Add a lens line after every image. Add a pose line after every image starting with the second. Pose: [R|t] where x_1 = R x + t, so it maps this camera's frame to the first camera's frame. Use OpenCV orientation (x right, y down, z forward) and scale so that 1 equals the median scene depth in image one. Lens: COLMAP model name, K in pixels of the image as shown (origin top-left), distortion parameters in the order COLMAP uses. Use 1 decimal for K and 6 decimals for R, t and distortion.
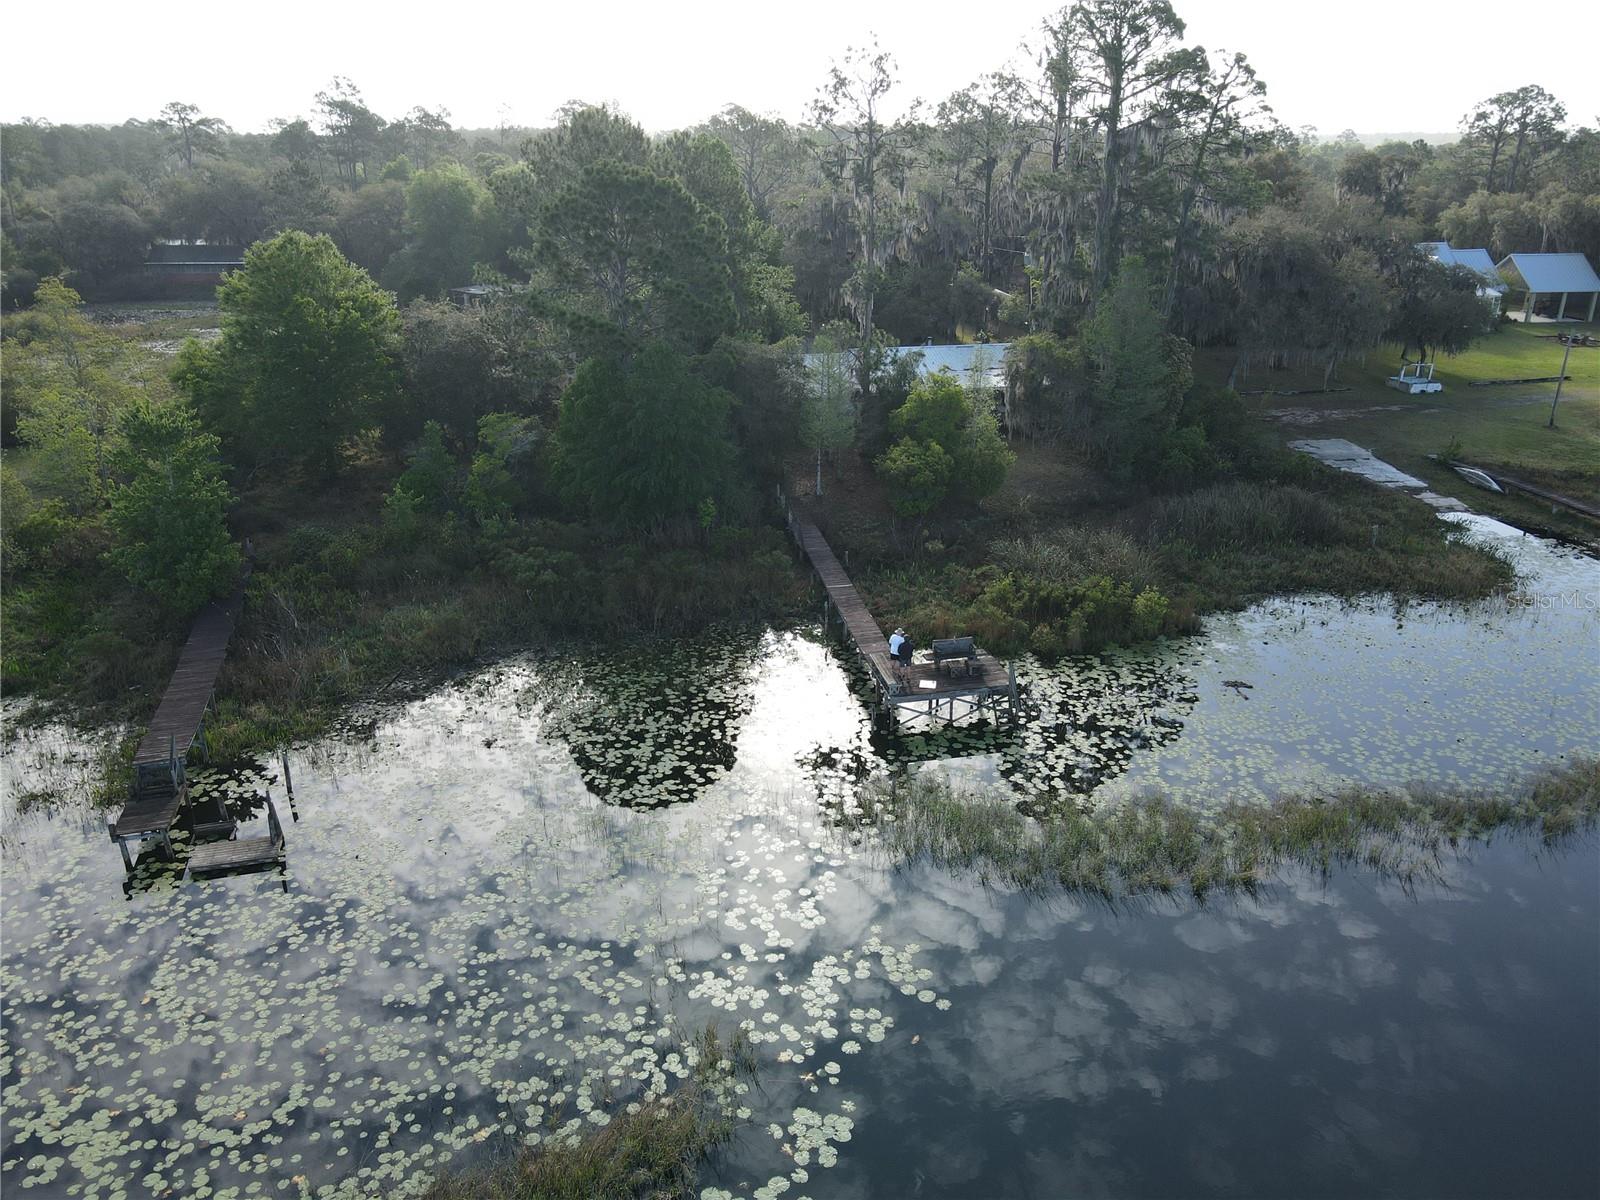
lens RADIAL K [[1181.7, 0, 796.0], [0, 1181.7, 606.6], [0, 0, 1]] dist [-0.009297, 0.037231]
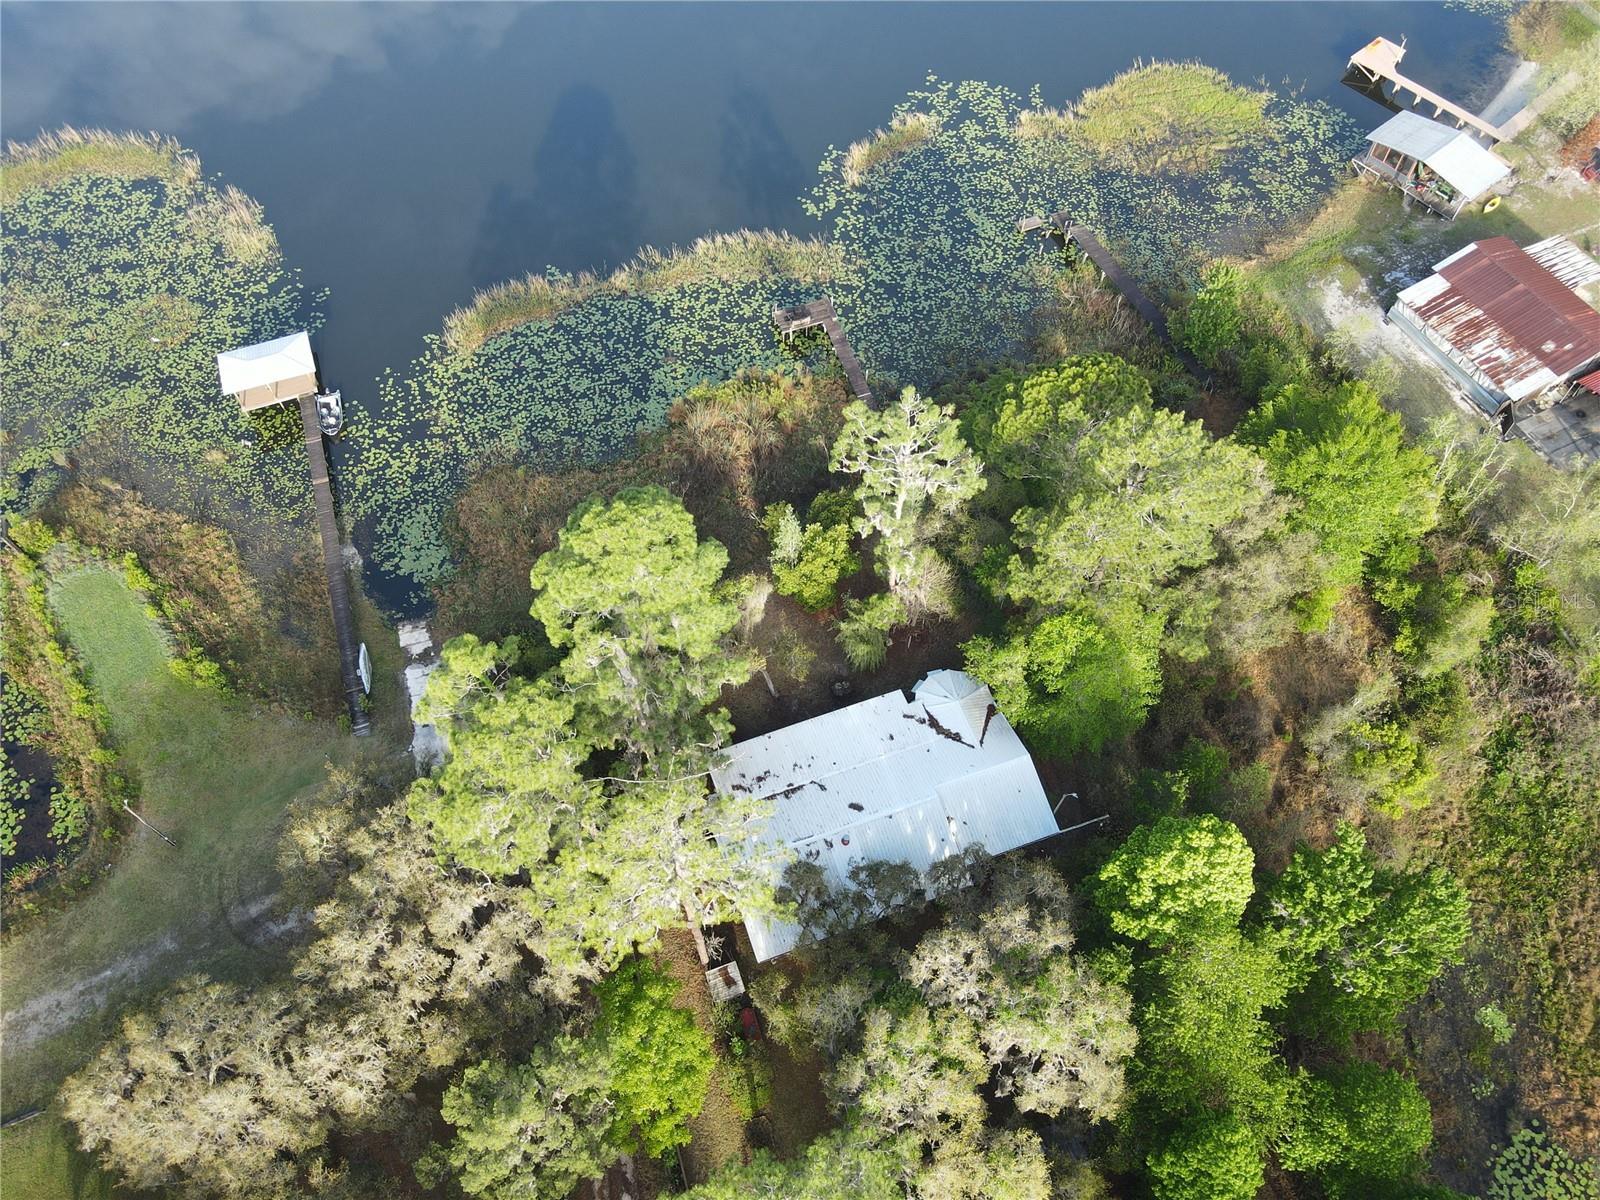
lens RADIAL K [[1181.7, 0, 796.0], [0, 1181.7, 606.6], [0, 0, 1]] dist [-0.009297, 0.037231]
pose [[-0.990532, 0.119744, -0.067140, 0.320997], [-0.045422, 0.175657, 0.983403, -1.856692], [0.129551, 0.977142, -0.168555, 1.716467]]
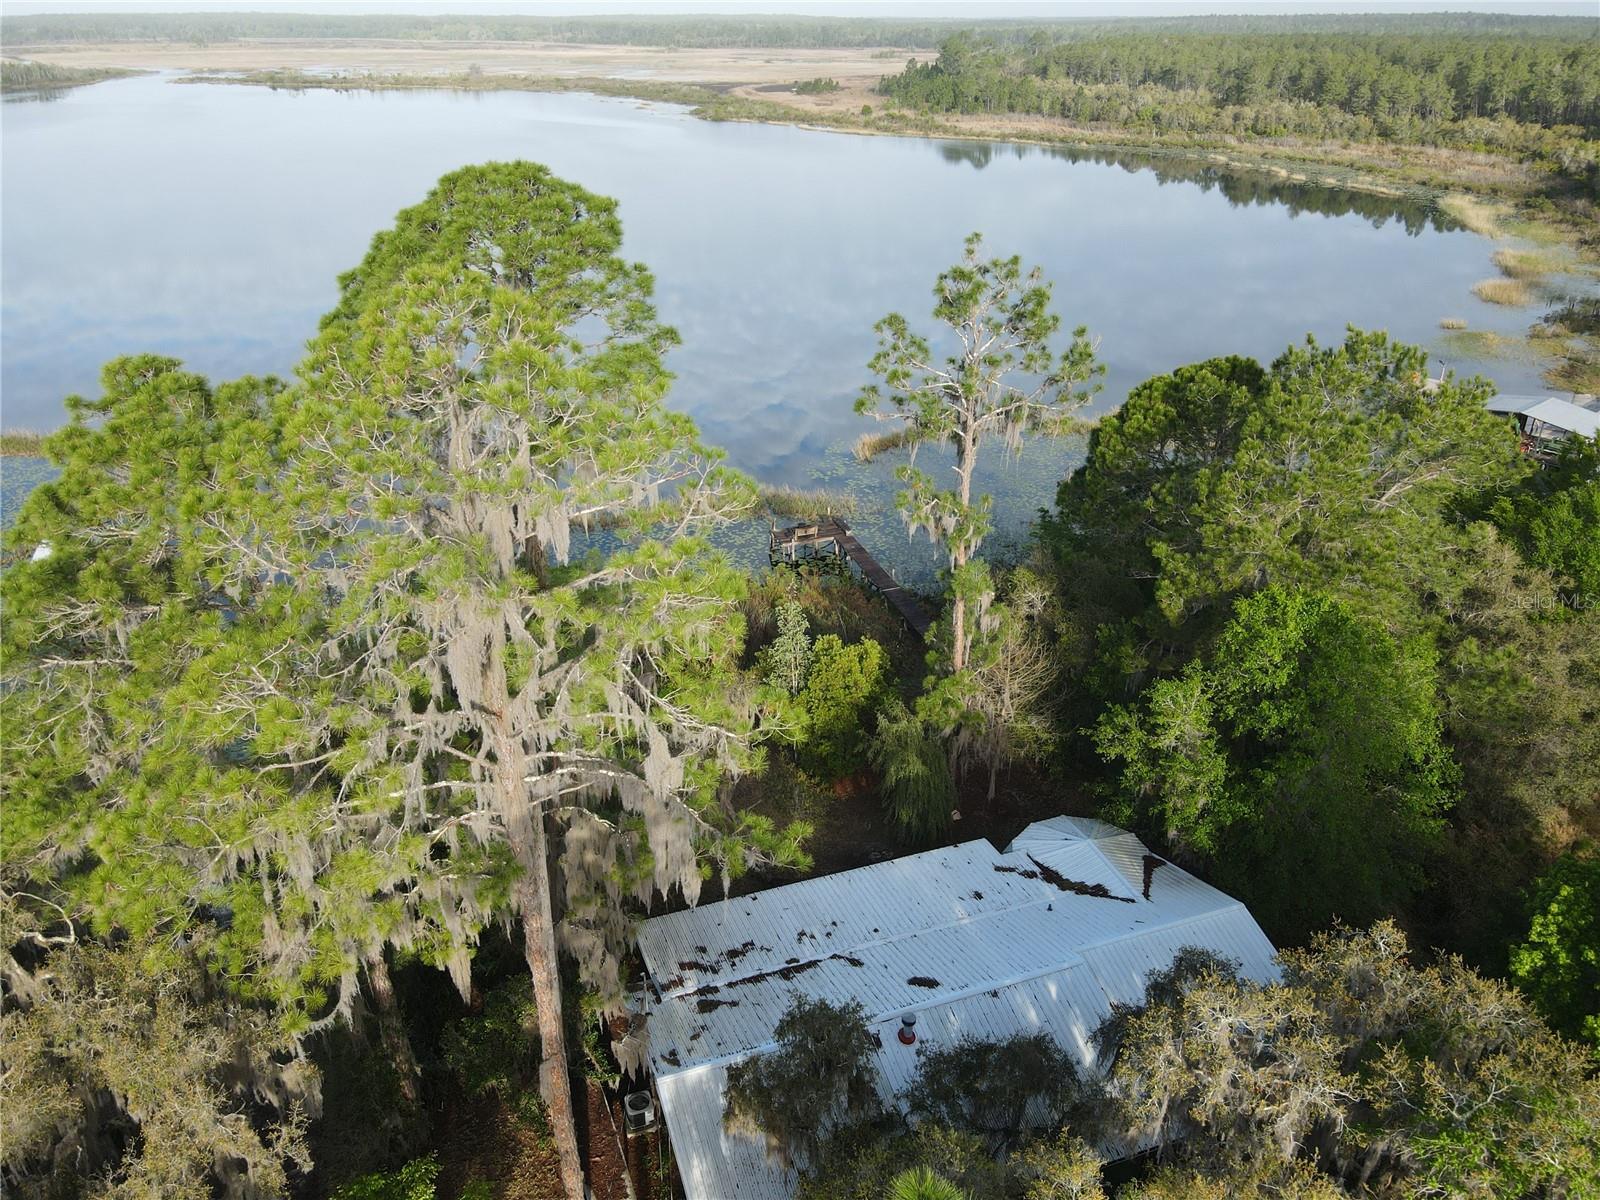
lens RADIAL K [[1181.7, 0, 796.0], [0, 1181.7, 606.6], [0, 0, 1]] dist [-0.009297, 0.037231]
pose [[-0.990563, 0.066685, -0.119739, 0.329727], [-0.045051, 0.666681, 0.743980, -1.070615], [0.129440, 0.742354, -0.657385, 2.023071]]
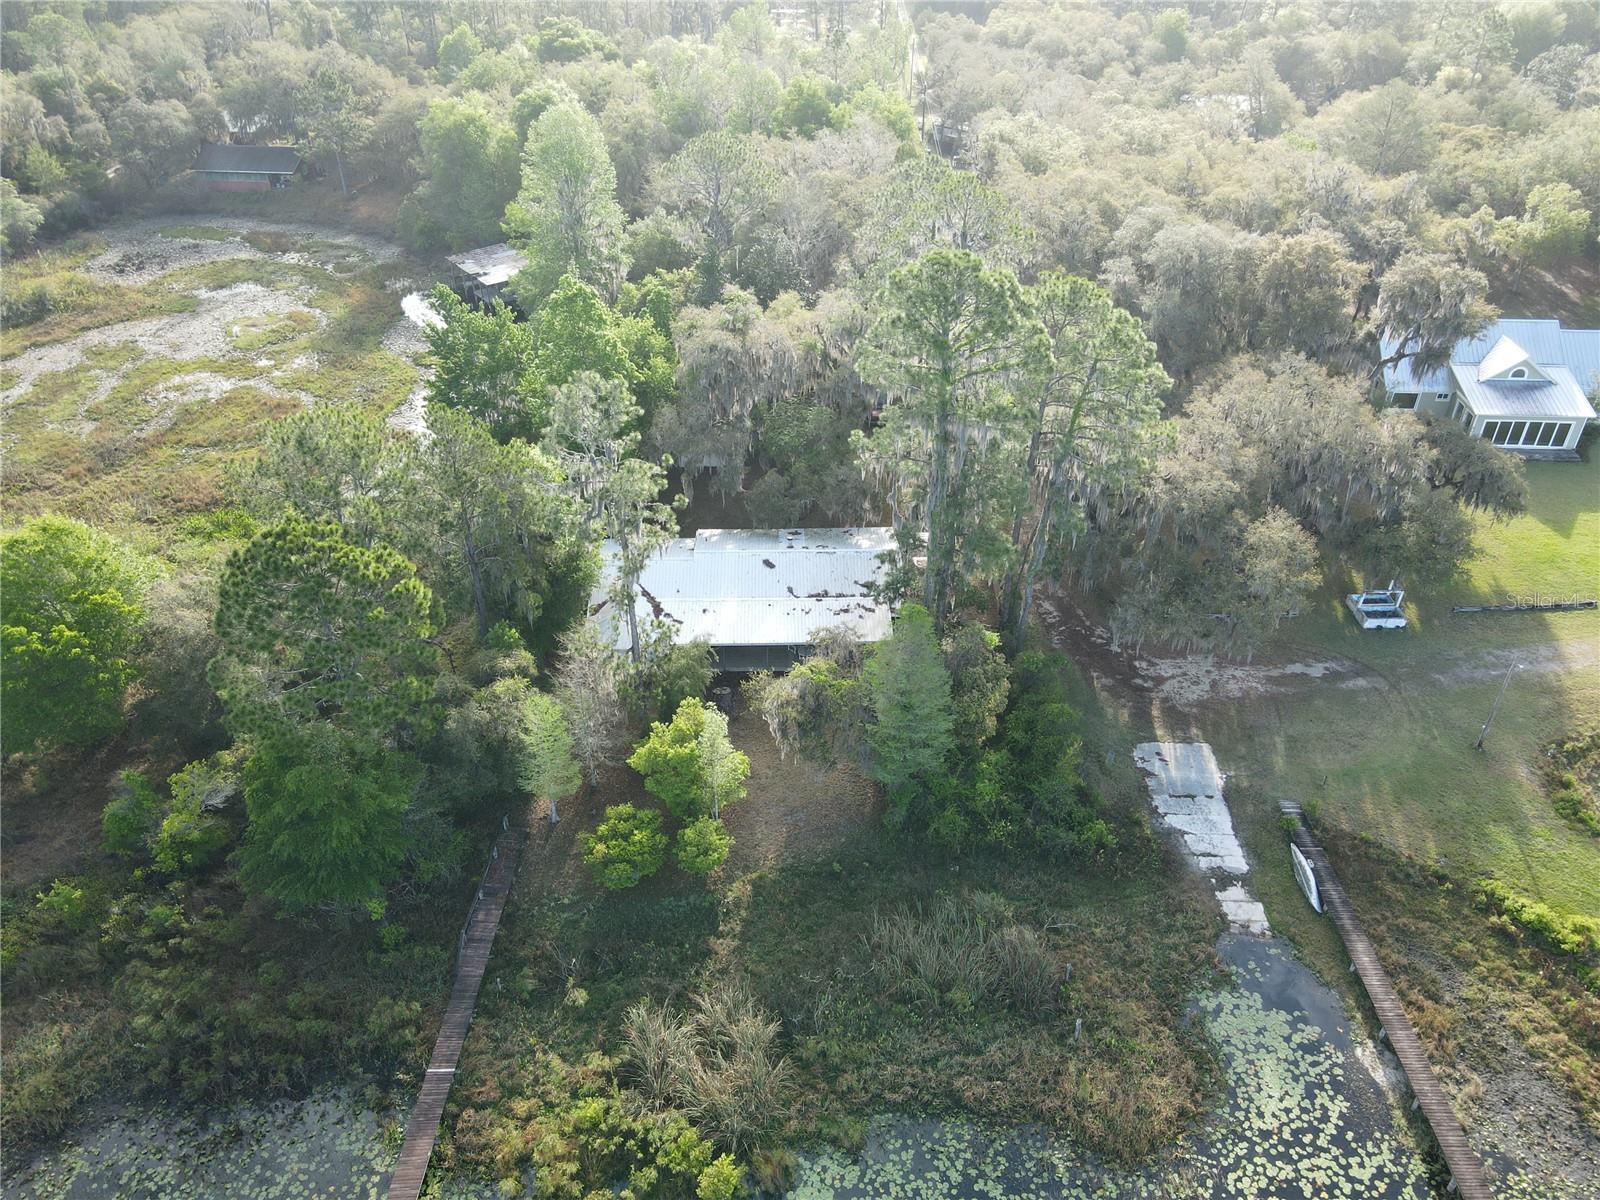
lens RADIAL K [[1181.7, 0, 796.0], [0, 1181.7, 606.6], [0, 0, 1]] dist [-0.009297, 0.037231]
pose [[0.981204, 0.110231, -0.158389, 0.468087], [-0.070607, 0.968956, 0.236938, -0.686140], [0.179590, -0.221302, 0.958527, 0.210776]]
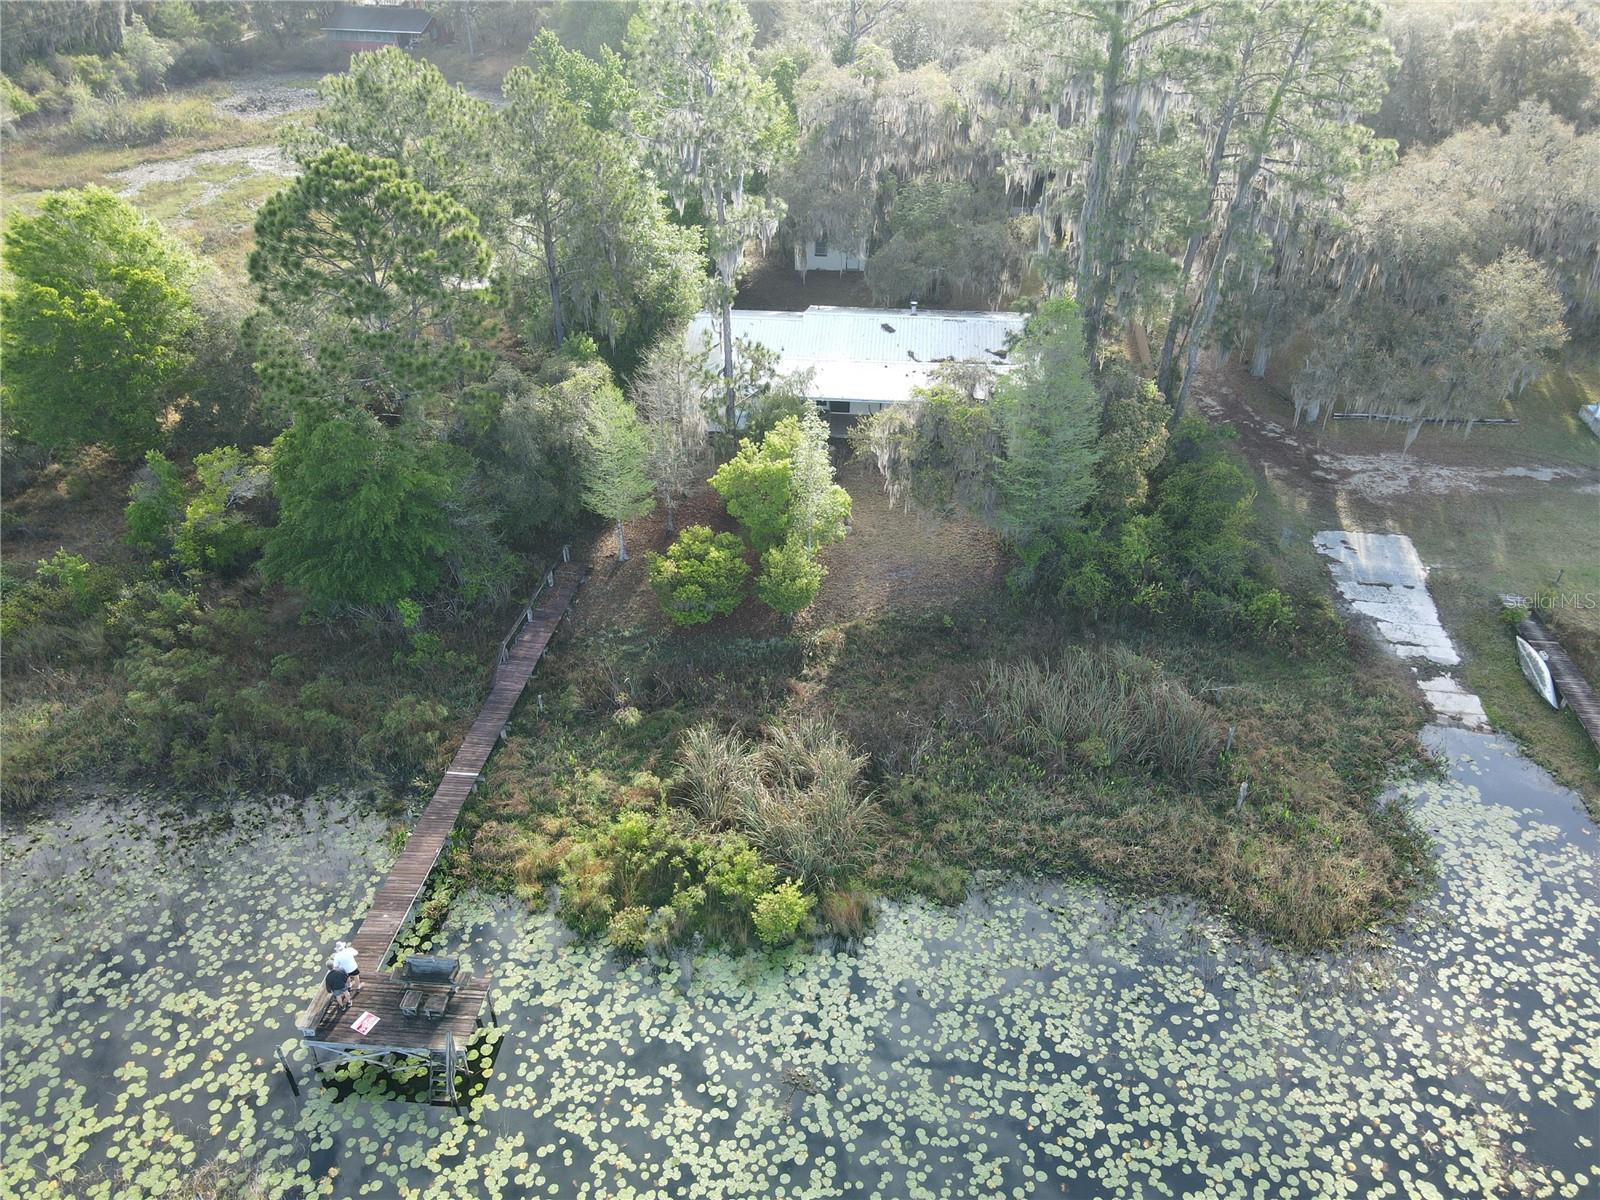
lens RADIAL K [[1181.7, 0, 796.0], [0, 1181.7, 606.6], [0, 0, 1]] dist [-0.009297, 0.037231]
pose [[0.953200, 0.172948, -0.247988, 0.472460], [-0.110489, 0.962762, 0.246744, -0.382468], [0.281427, -0.207796, 0.936814, 0.338390]]
